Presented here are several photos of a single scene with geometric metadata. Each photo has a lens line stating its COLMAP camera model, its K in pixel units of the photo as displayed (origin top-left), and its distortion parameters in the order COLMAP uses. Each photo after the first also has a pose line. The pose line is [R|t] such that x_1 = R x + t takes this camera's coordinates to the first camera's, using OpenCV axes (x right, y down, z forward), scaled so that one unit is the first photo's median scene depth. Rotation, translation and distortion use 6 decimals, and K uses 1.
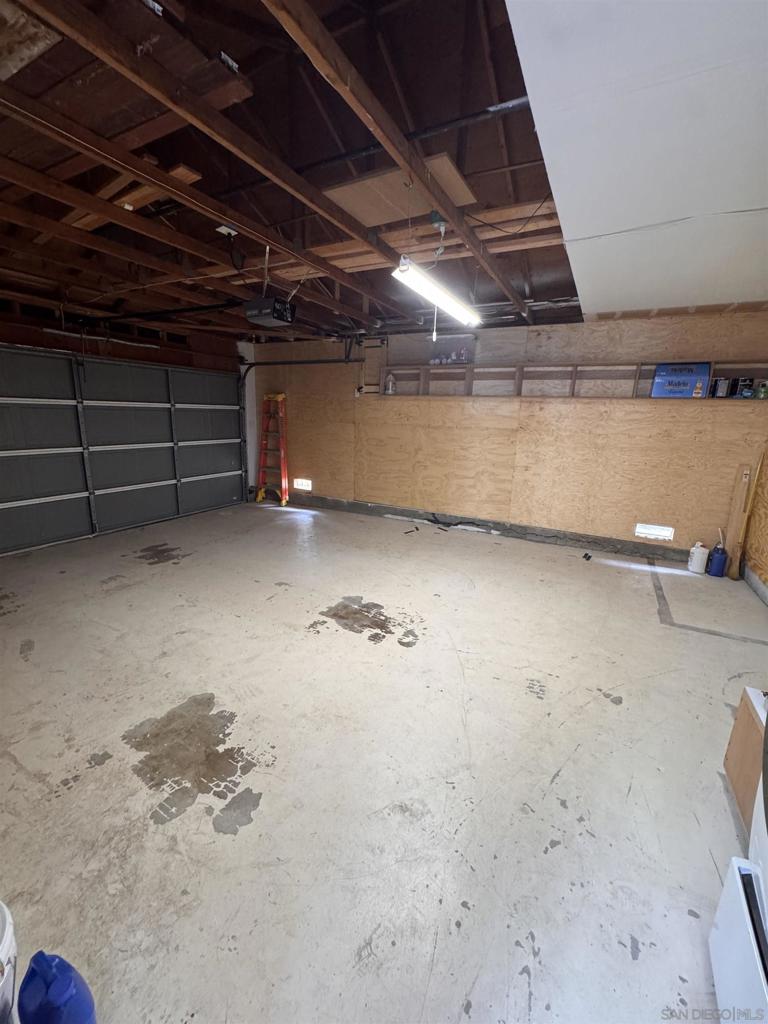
lens RADIAL K [[408.8, 0, 384.2], [0, 408.8, 511.2], [0, 0, 1]] dist [-0.003220, 0.000003]
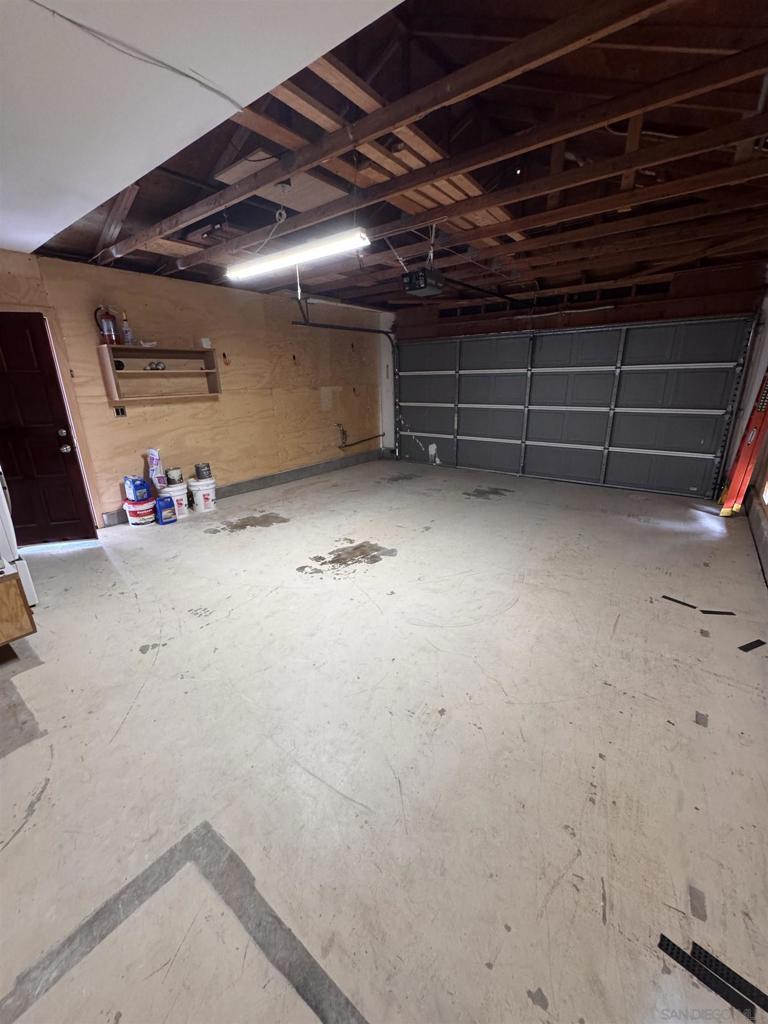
lens RADIAL K [[408.8, 0, 382.4], [0, 408.8, 510.4], [0, 0, 1]] dist [-0.003220, 0.000003]
pose [[-0.160896, 0.277271, -0.947224, 1.028717], [-0.215262, 0.926764, 0.307847, -0.236285], [0.963211, 0.253433, -0.089426, 1.200985]]
